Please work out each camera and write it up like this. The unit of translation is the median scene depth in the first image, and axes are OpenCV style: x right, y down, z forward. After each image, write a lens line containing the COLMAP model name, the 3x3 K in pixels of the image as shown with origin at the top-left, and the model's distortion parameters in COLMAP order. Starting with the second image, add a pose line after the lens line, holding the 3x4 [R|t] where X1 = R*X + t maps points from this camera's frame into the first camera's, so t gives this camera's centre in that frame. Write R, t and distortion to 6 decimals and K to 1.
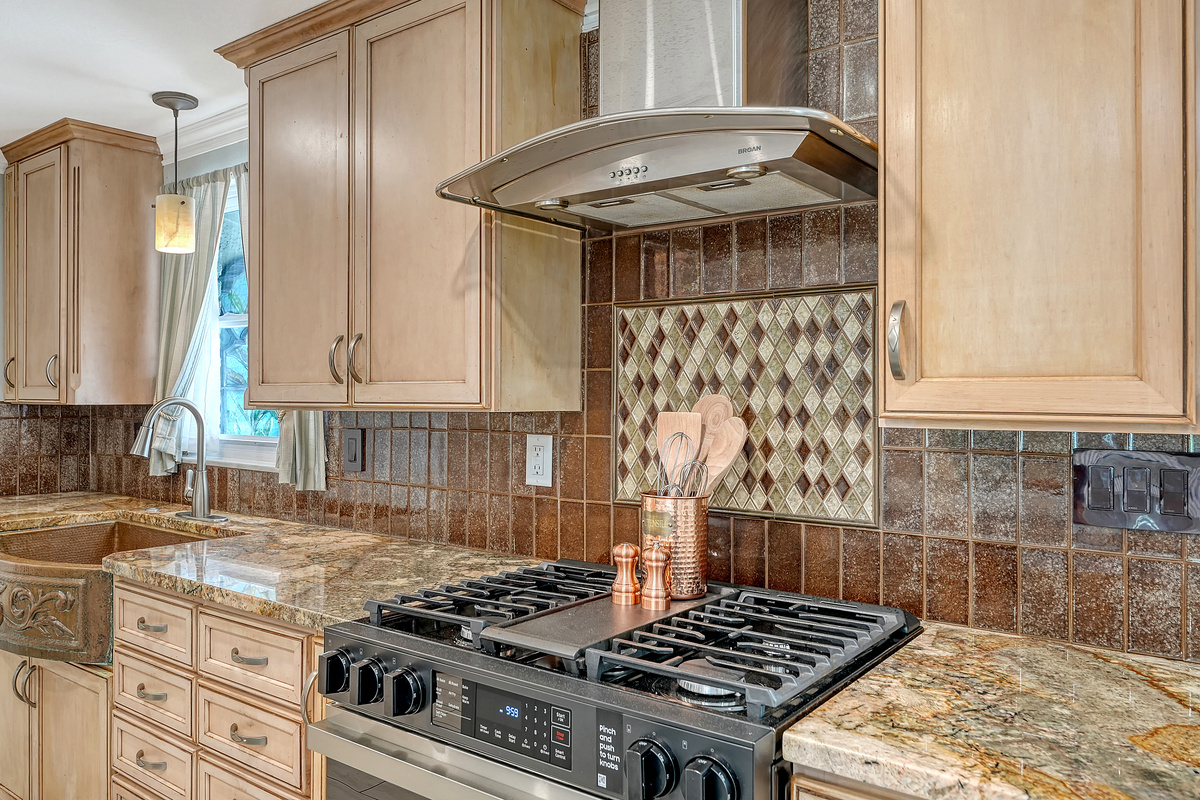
lens RADIAL K [[903.6, 0, 537.7], [0, 903.6, 389.5], [0, 0, 1]] dist [-0.003995, -0.003133]
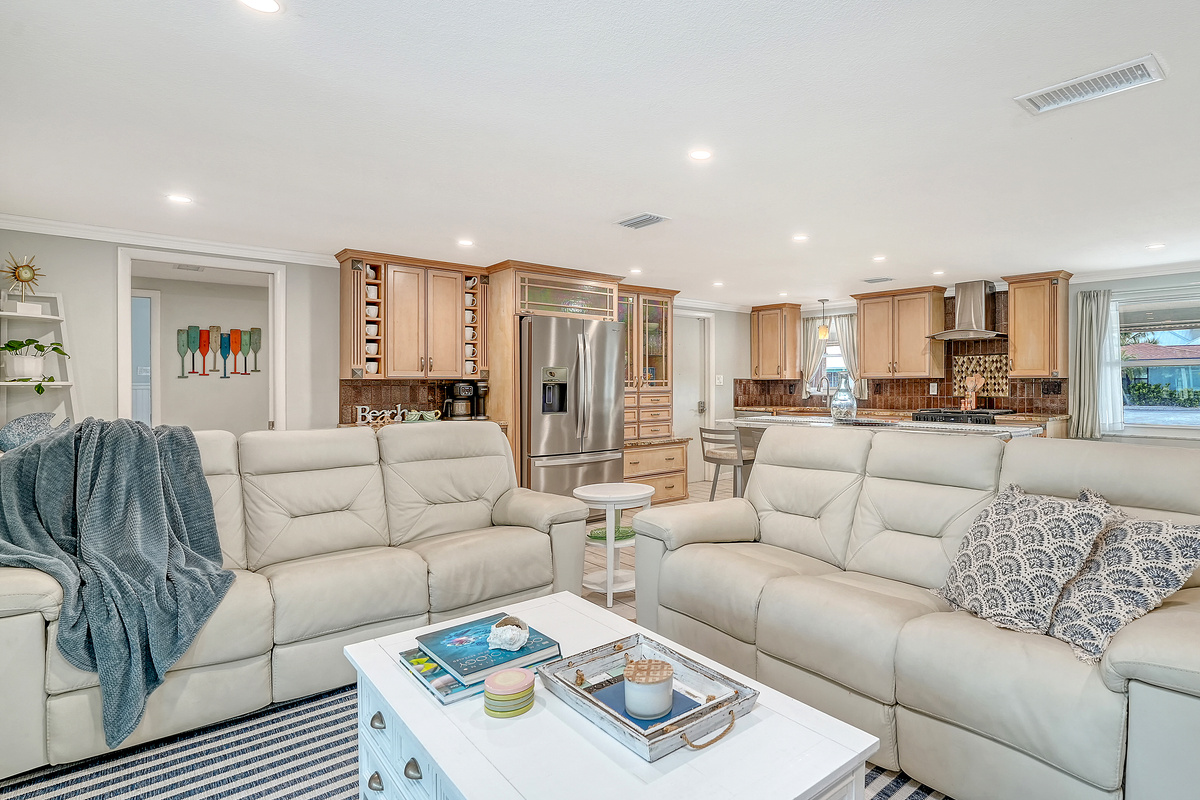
lens RADIAL K [[611.1, 0, 719.4], [0, 611.1, 388.8], [0, 0, 1]] dist [0.002100, -0.005222]
pose [[0.993378, -0.006616, -0.114705, -0.808616], [0.008479, 0.999840, 0.015766, 0.022238], [0.114582, -0.016634, 0.993274, -2.469685]]
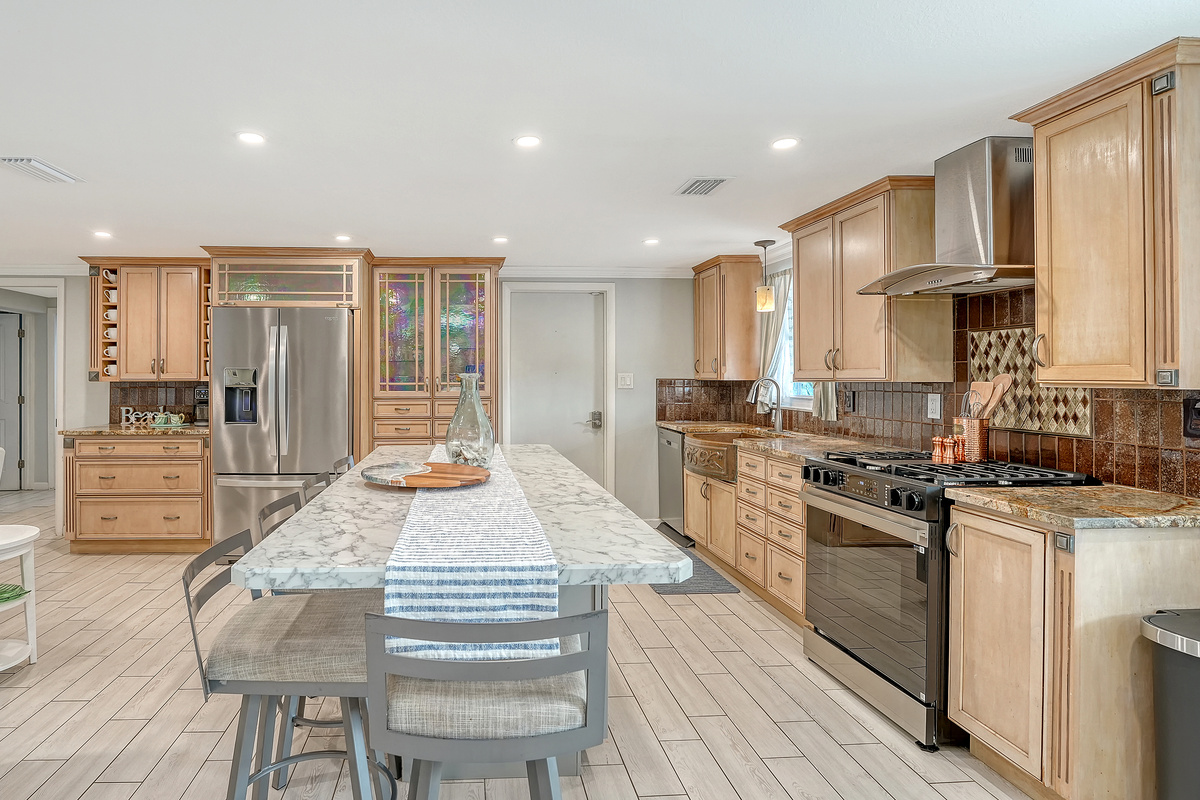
lens RADIAL K [[627.2, 0, 491.9], [0, 627.2, 376.8], [0, 0, 1]] dist [-0.016700, 0.000245]
pose [[0.670960, -0.004381, -0.741480, 0.425131], [0.008829, 0.999959, 0.002081, -0.000460], [0.741441, -0.007943, 0.670971, -0.788991]]
